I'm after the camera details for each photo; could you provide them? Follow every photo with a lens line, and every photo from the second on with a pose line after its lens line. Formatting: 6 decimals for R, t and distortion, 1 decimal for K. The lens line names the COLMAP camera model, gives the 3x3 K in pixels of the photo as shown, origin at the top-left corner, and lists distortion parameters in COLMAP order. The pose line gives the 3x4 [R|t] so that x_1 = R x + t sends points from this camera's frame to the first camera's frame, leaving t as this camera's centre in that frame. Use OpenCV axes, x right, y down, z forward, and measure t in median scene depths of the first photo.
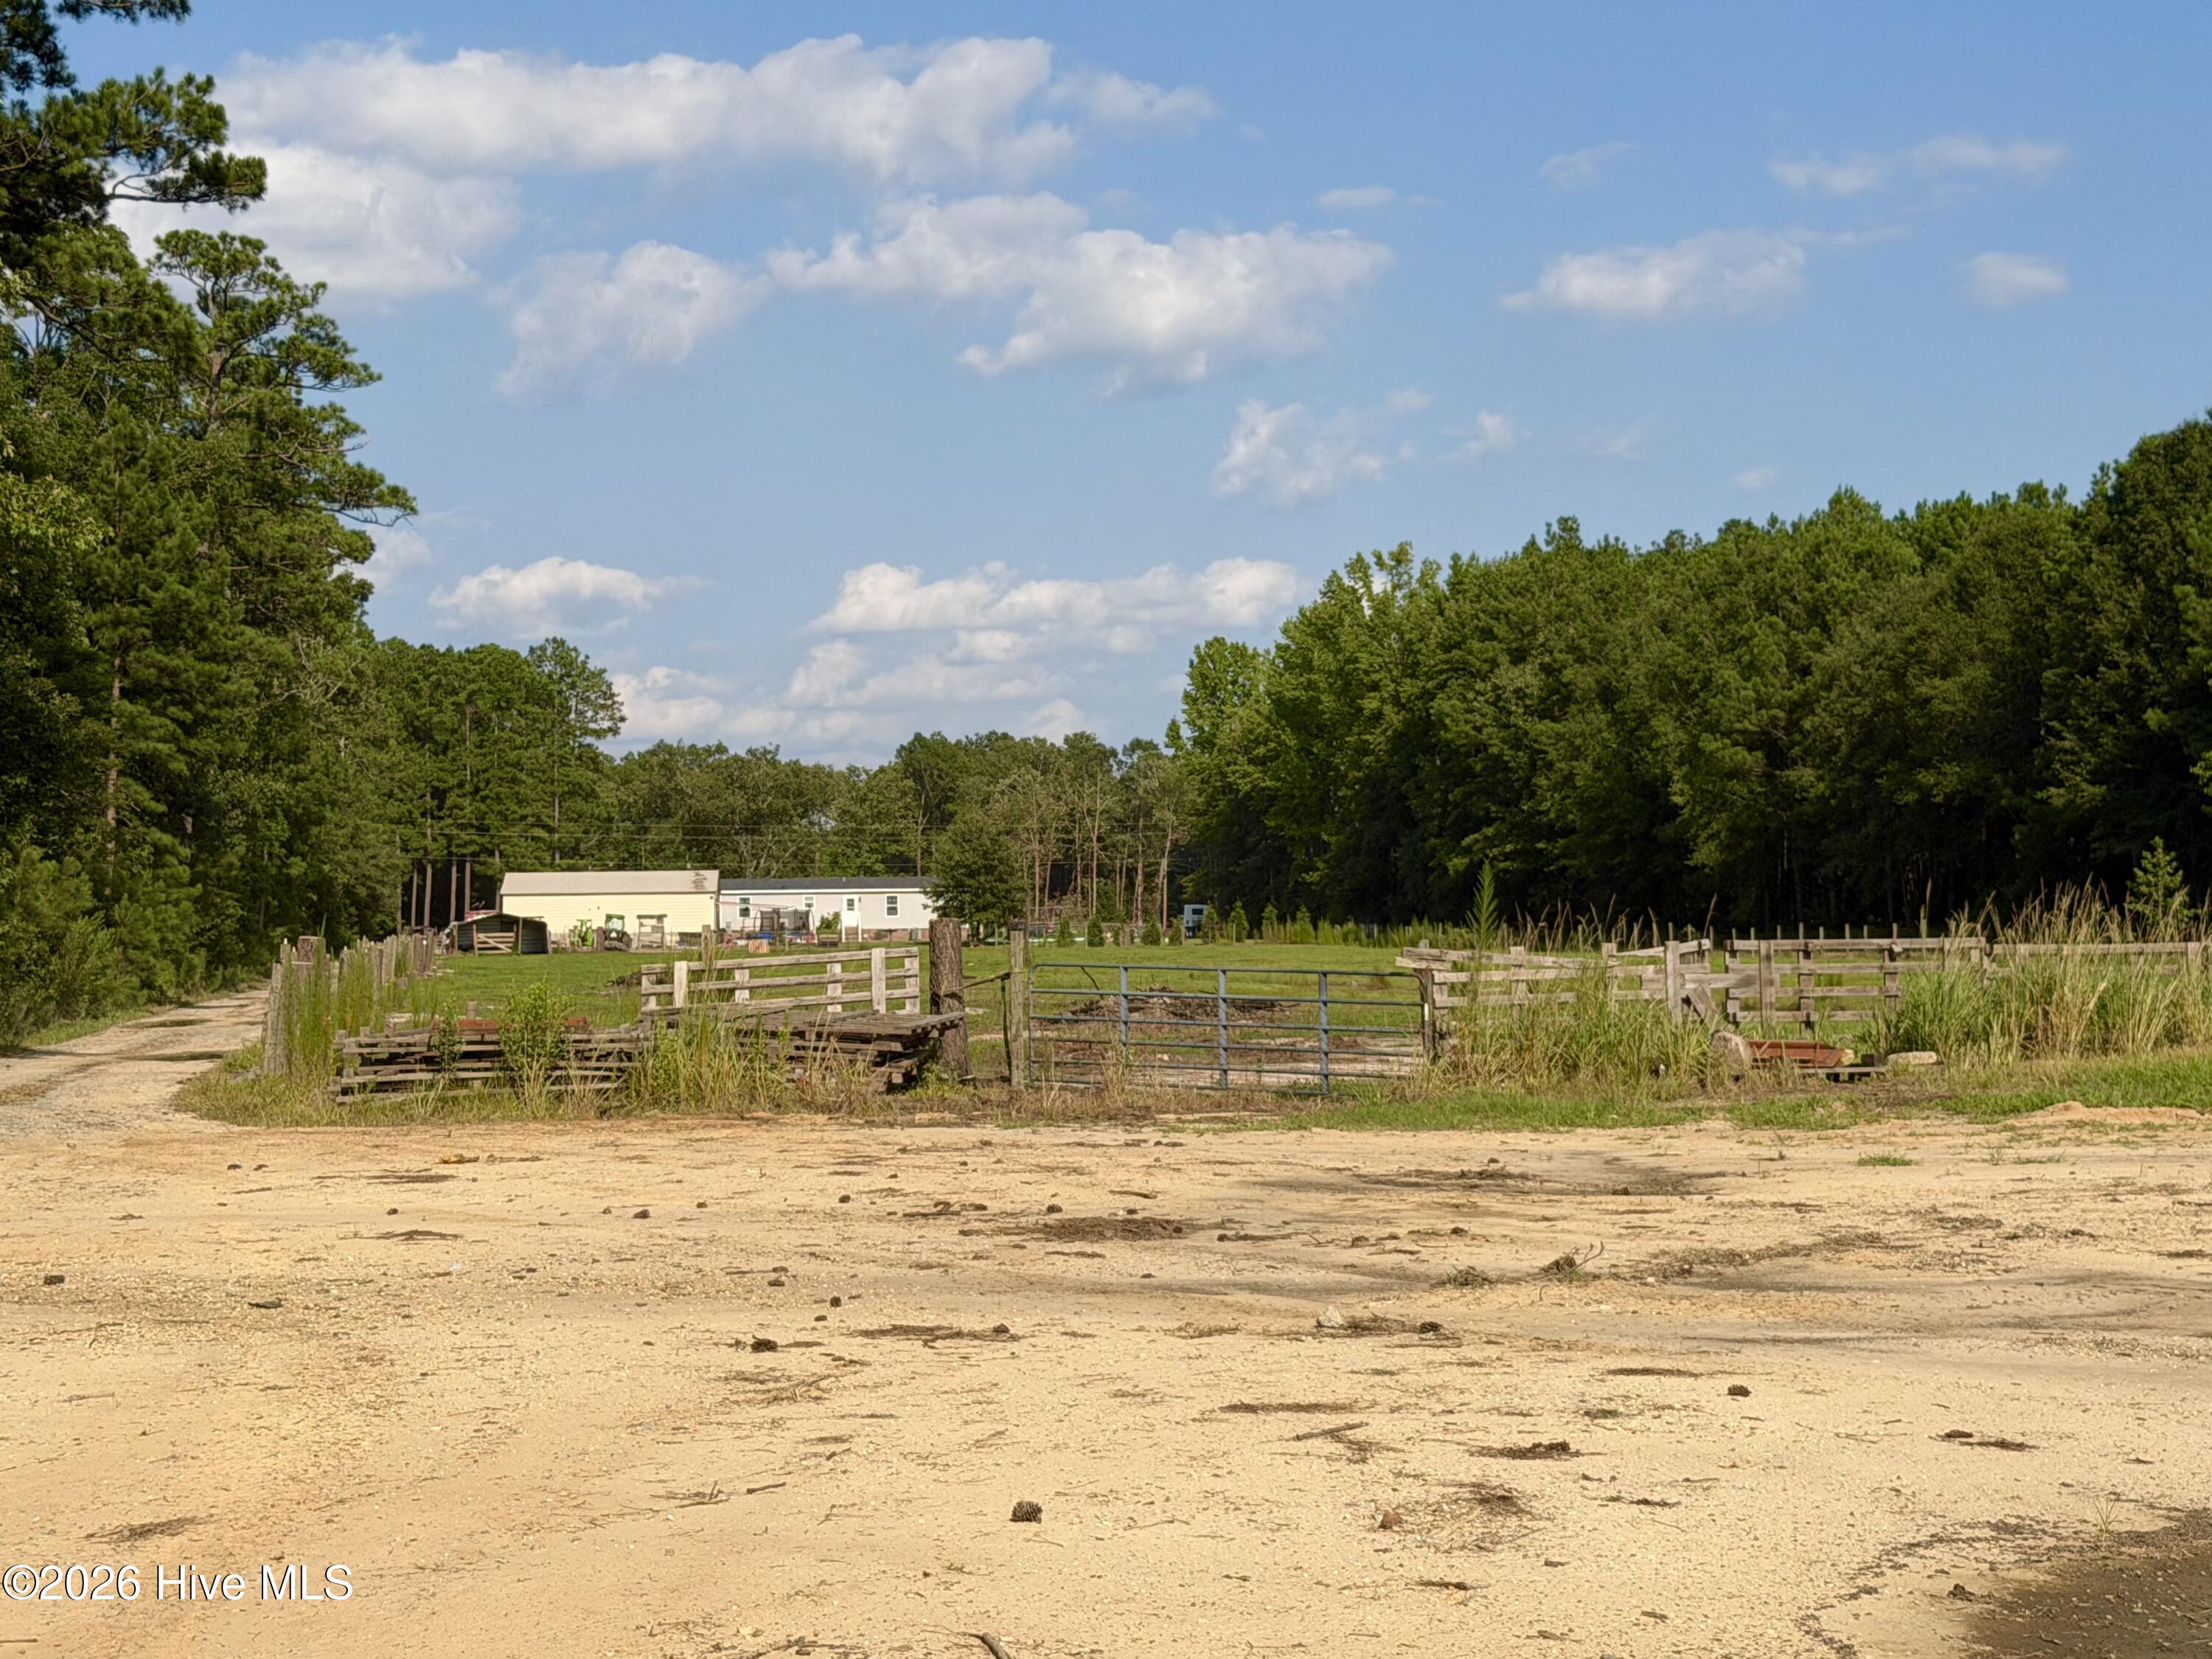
lens RADIAL K [[4339.3, 0, 1106.0], [0, 4339.3, 829.5], [0, 0, 1]] dist [-0.002031, -0.006378]
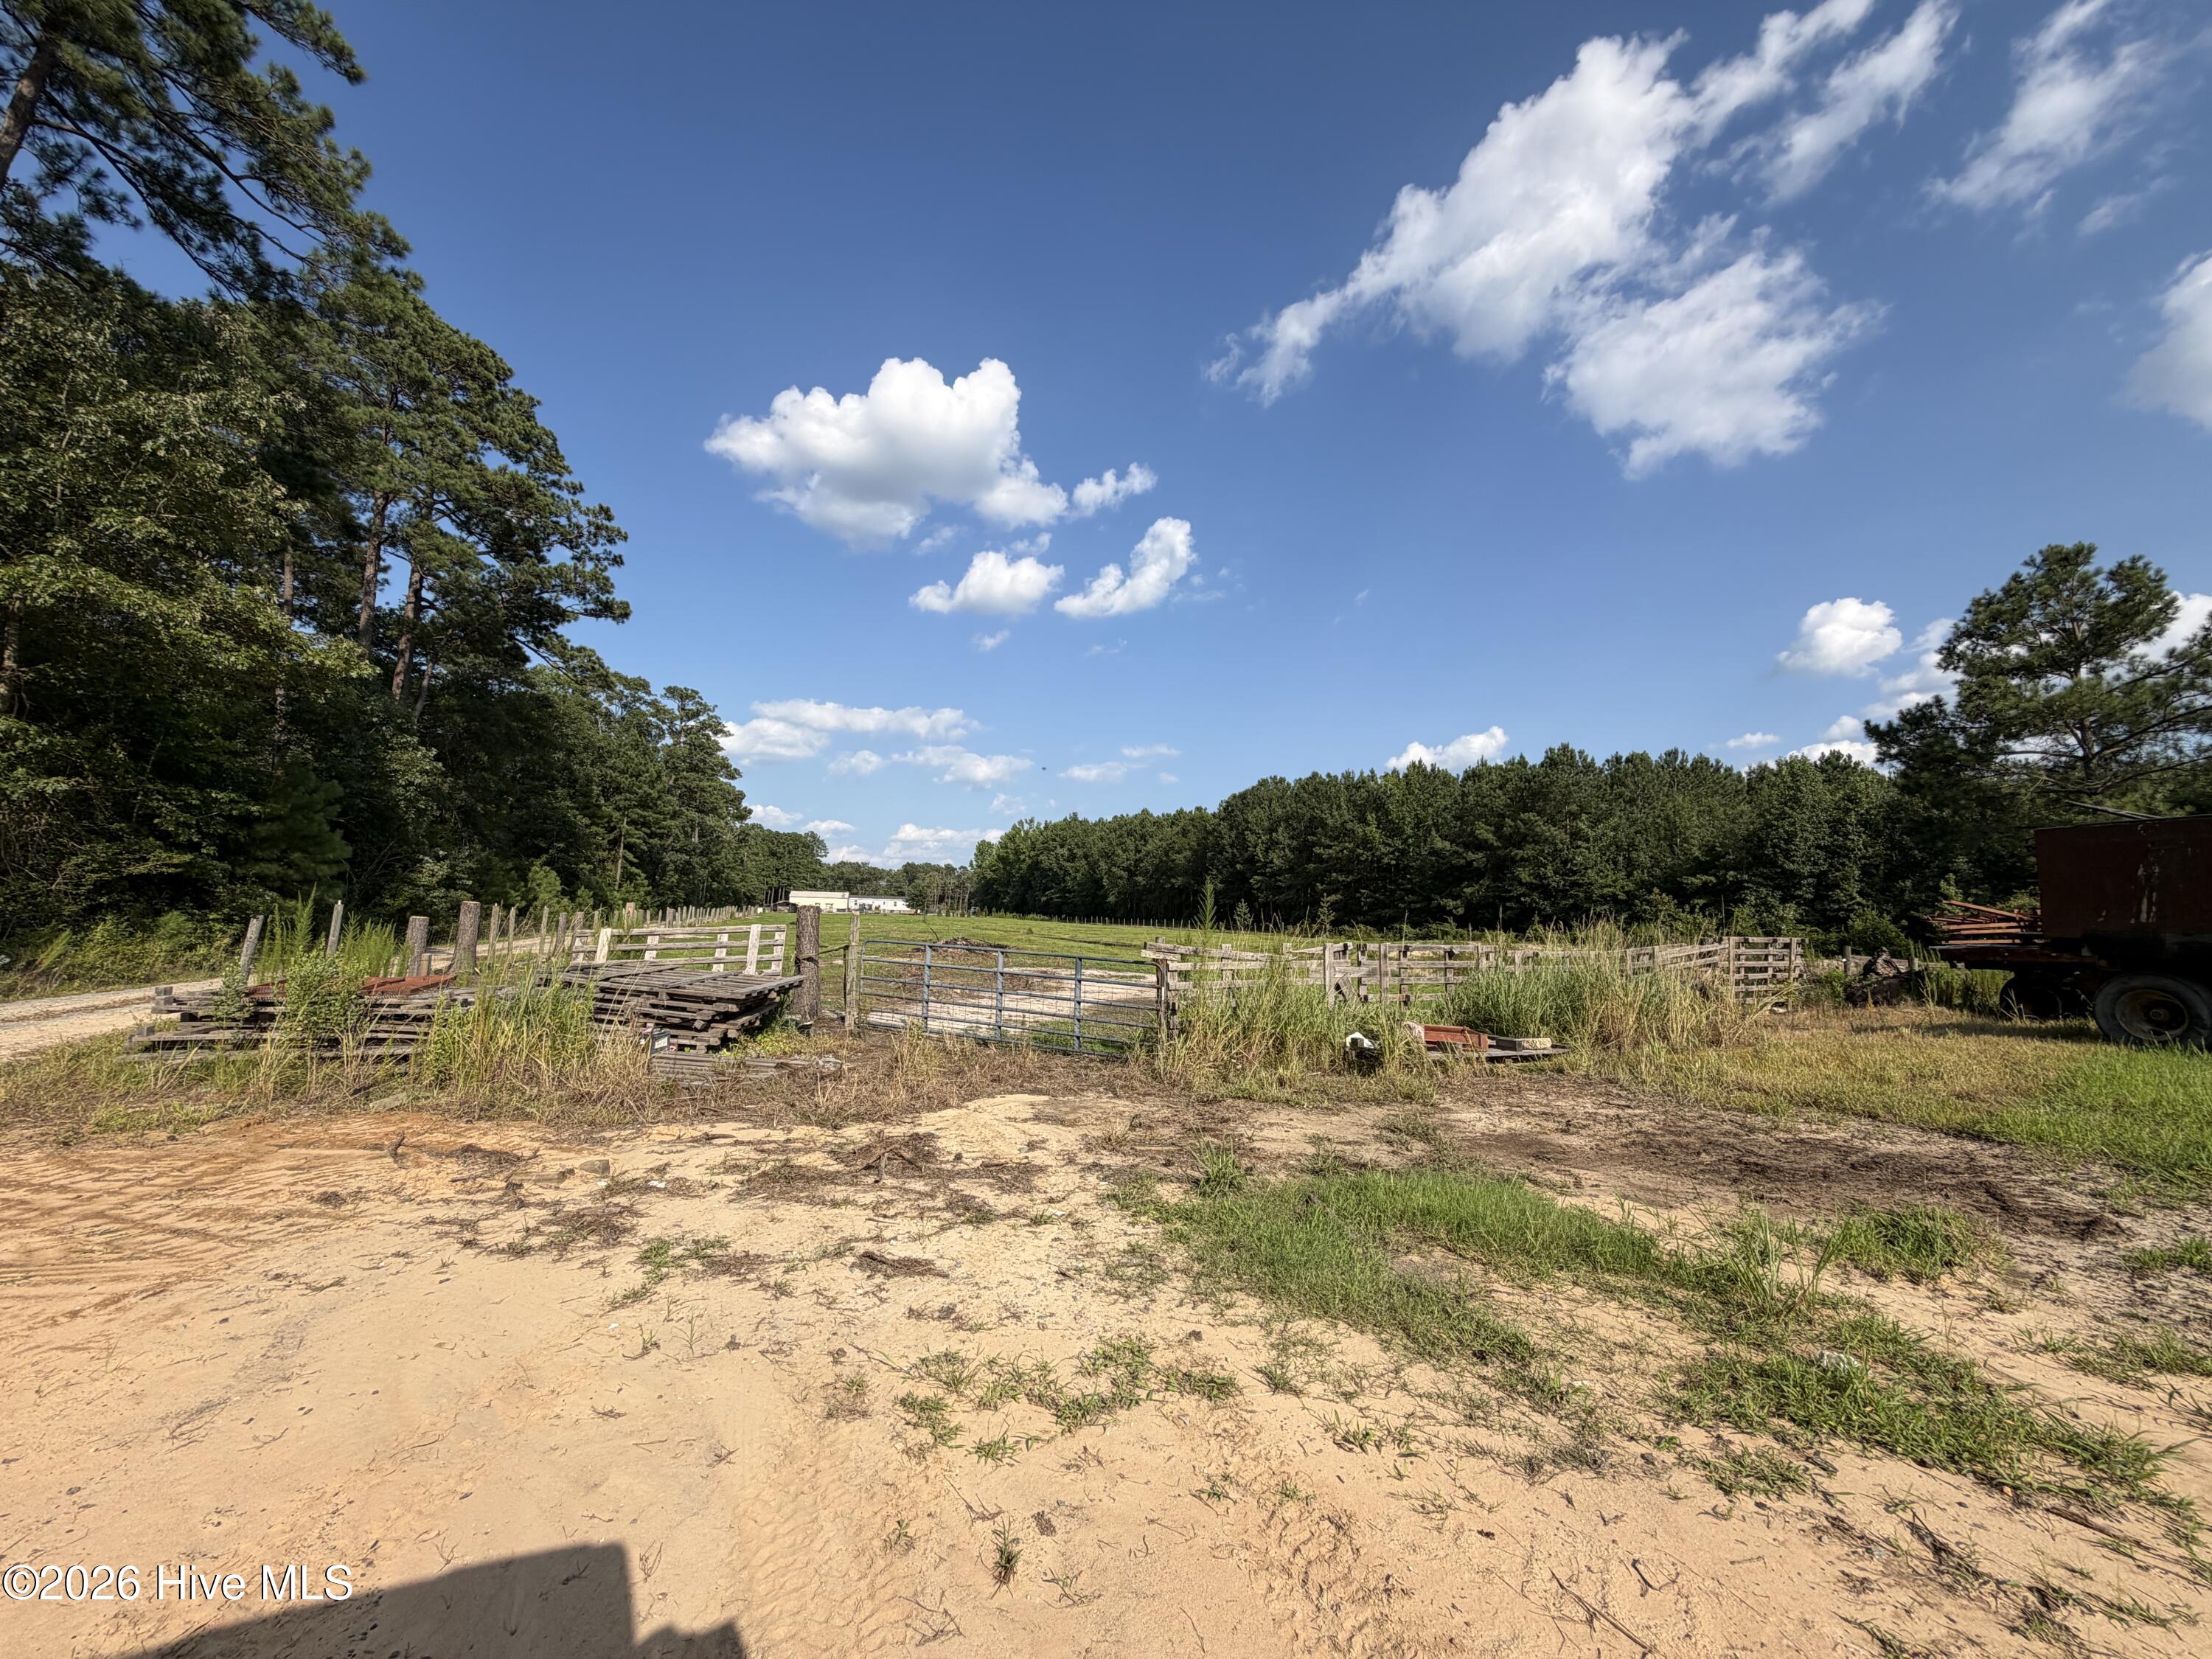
lens RADIAL K [[919.4, 0, 1106.0], [0, 919.4, 829.5], [0, 0, 1]] dist [0.001250, -0.000303]
pose [[0.985955, 0.054288, 0.157942, 0.003104], [-0.043190, 0.996406, -0.072870, 0.003726], [-0.161331, 0.065025, 0.984756, 0.189740]]
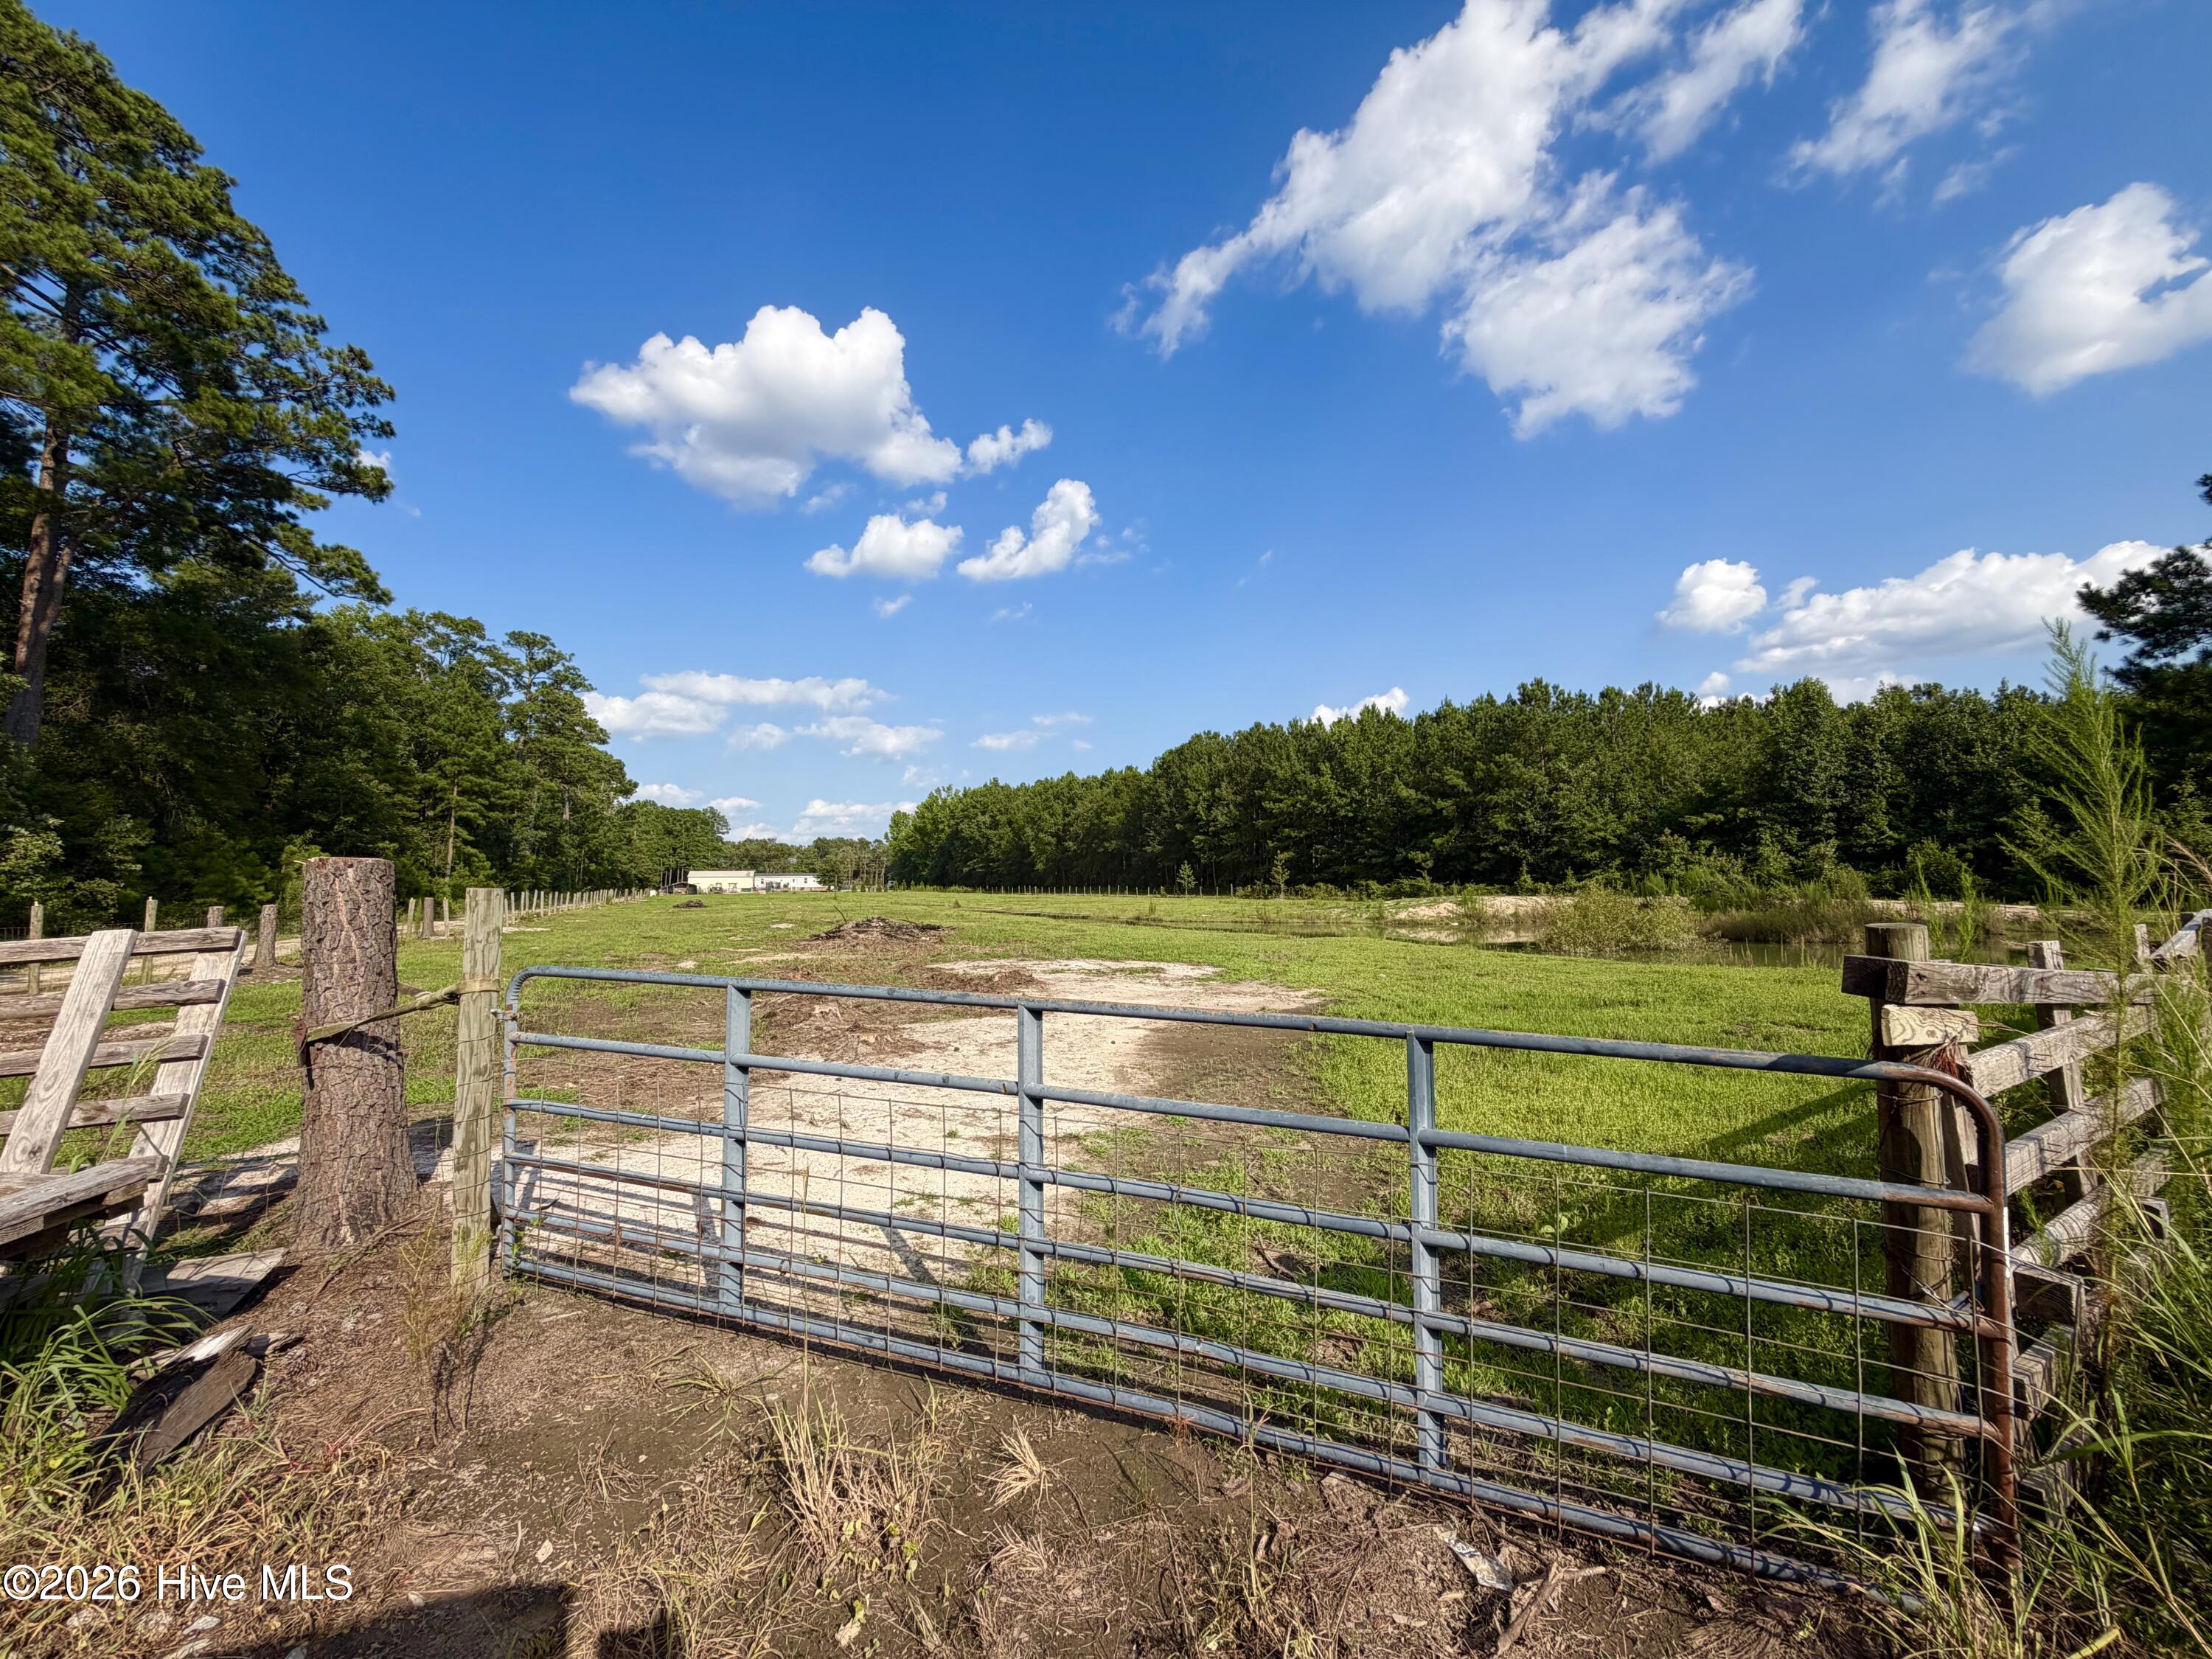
lens RADIAL K [[890.5, 0, 1101.8], [0, 890.5, 872.4], [0, 0, 1]] dist [0.009920, -0.000117]
pose [[0.967394, 0.004076, 0.253242, 0.000794], [-0.005691, 0.999968, 0.005644, 0.005694], [-0.253211, -0.006901, 0.967386, 0.253889]]
